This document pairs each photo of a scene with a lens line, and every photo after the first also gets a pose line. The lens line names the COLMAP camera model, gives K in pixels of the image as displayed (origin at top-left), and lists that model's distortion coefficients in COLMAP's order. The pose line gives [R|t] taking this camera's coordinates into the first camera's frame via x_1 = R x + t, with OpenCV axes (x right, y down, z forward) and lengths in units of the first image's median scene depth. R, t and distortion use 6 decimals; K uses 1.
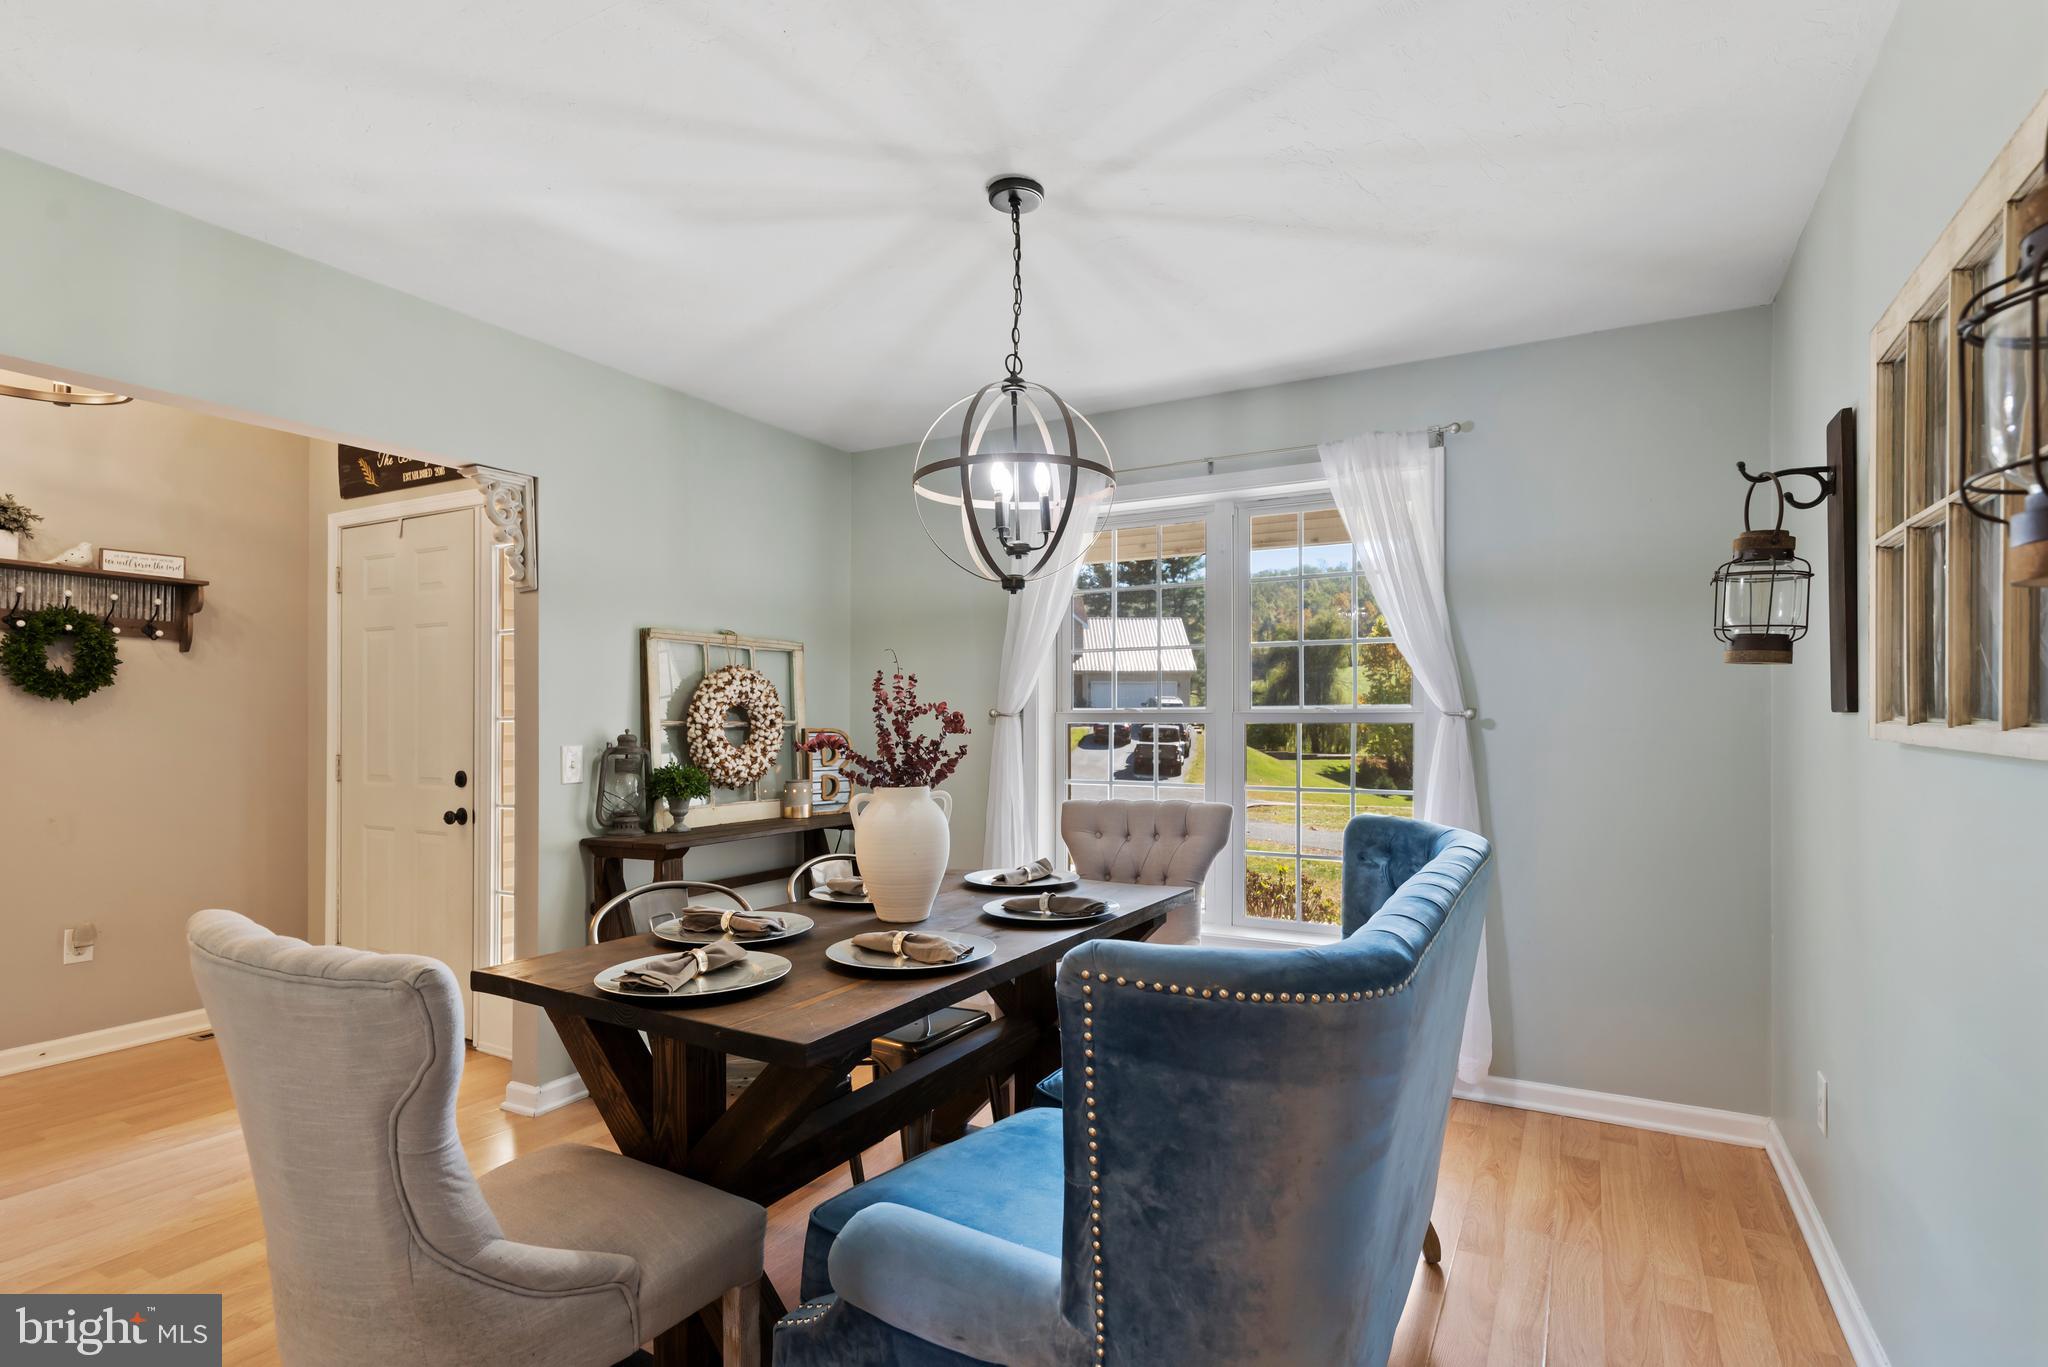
lens RADIAL K [[1010.1, 0, 1039.8], [0, 1010.1, 721.5], [0, 0, 1]] dist [0.001852, 0.000436]
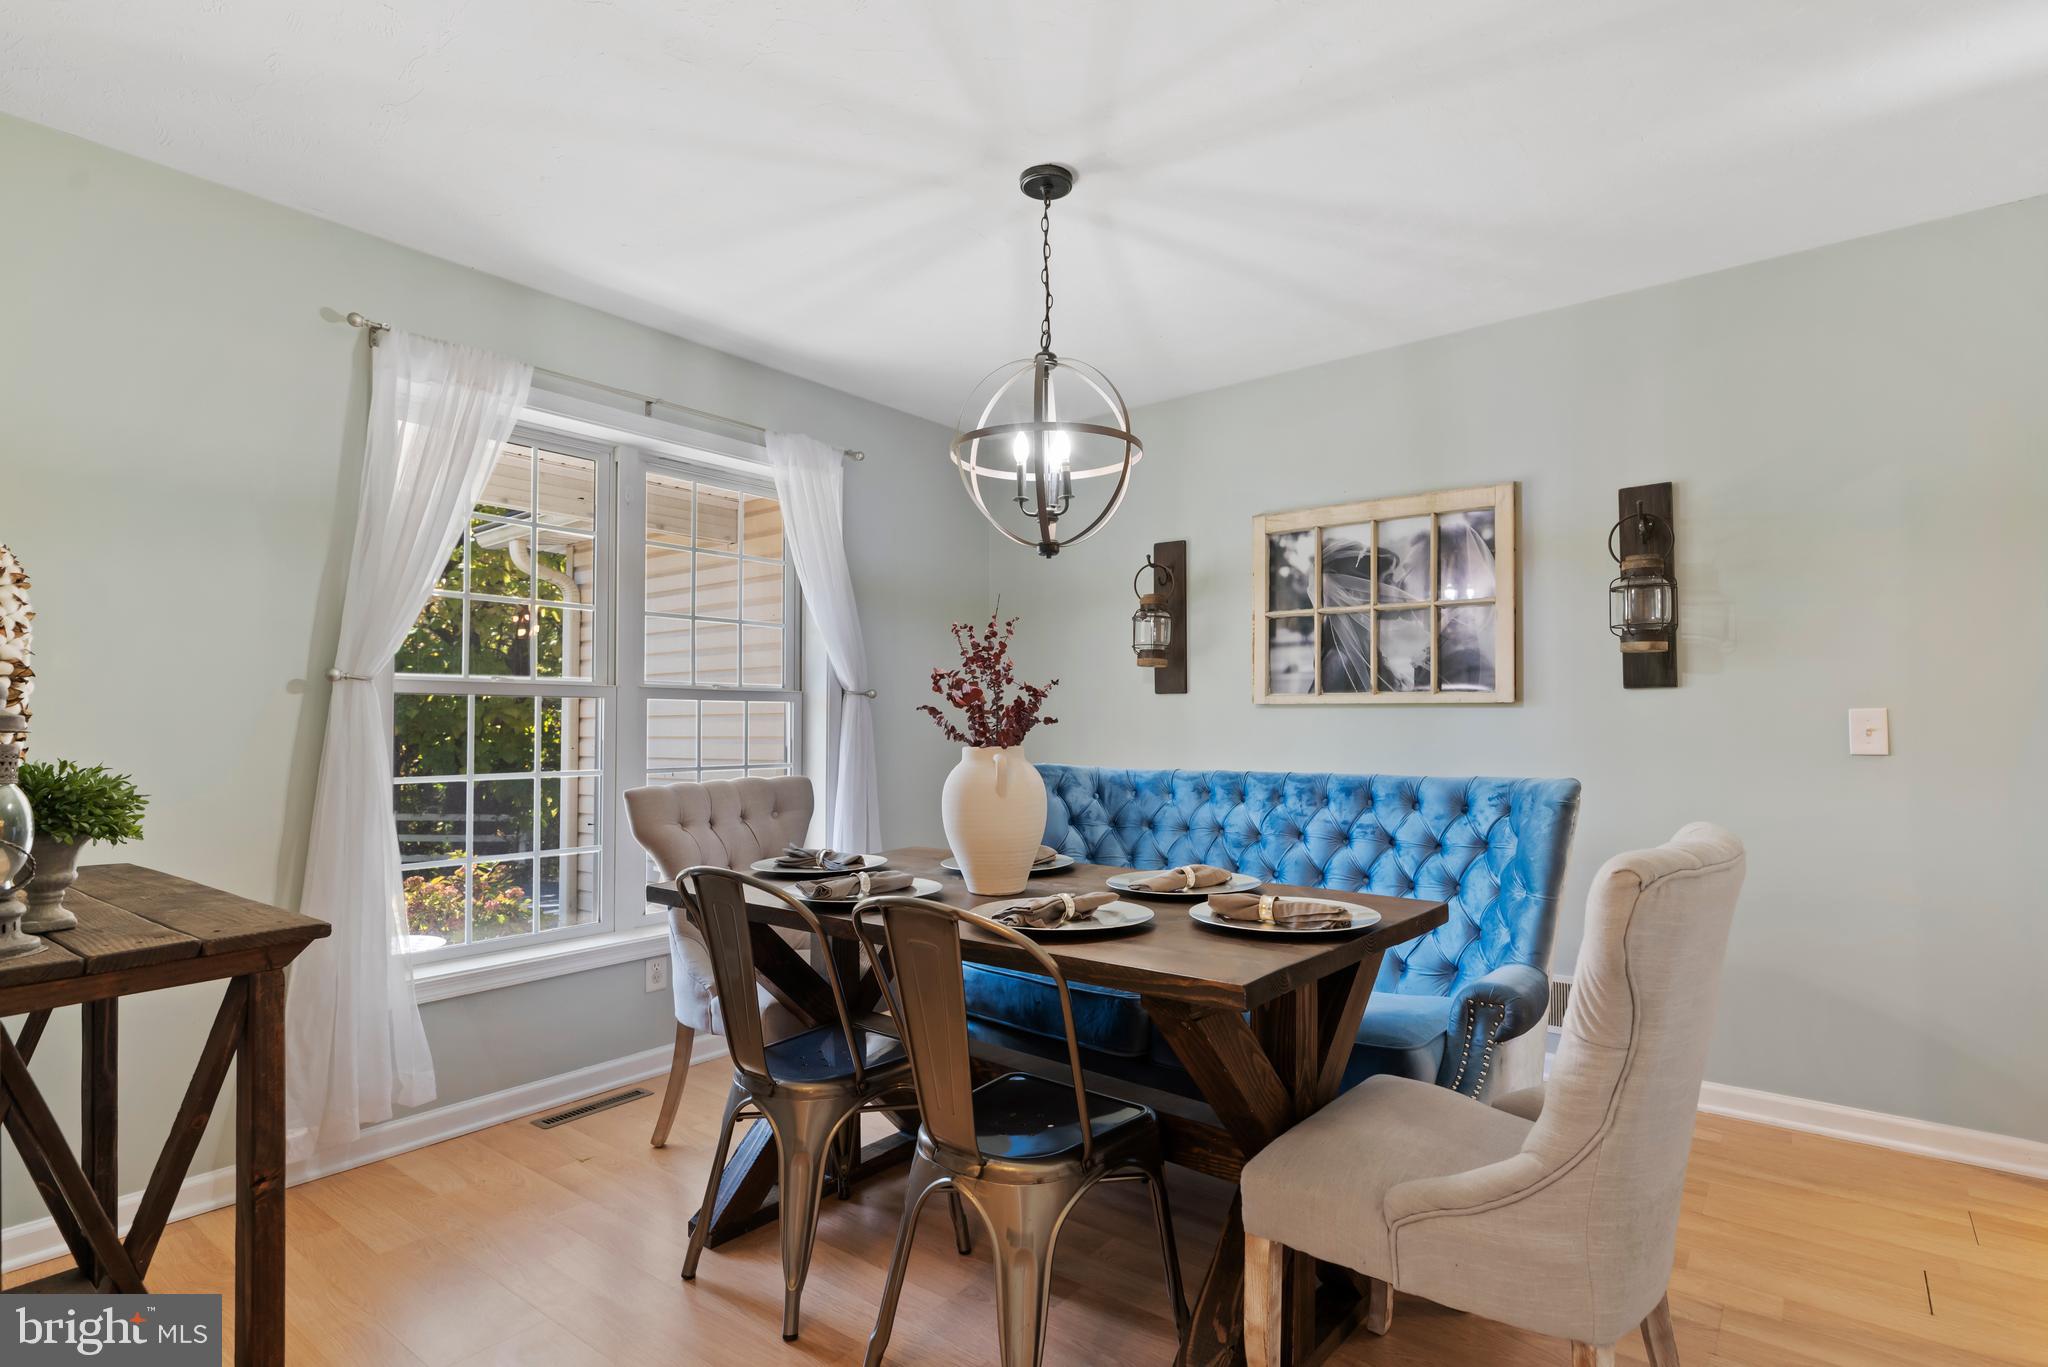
lens RADIAL K [[1015.2, 0, 1065.0], [0, 1015.2, 701.6], [0, 0, 1]] dist [0.000791, 0.000143]
pose [[0.150566, 0.023974, 0.988309, -0.738355], [0.002639, 0.999693, -0.024652, 0.032463], [-0.988596, 0.006320, 0.150456, 0.580120]]
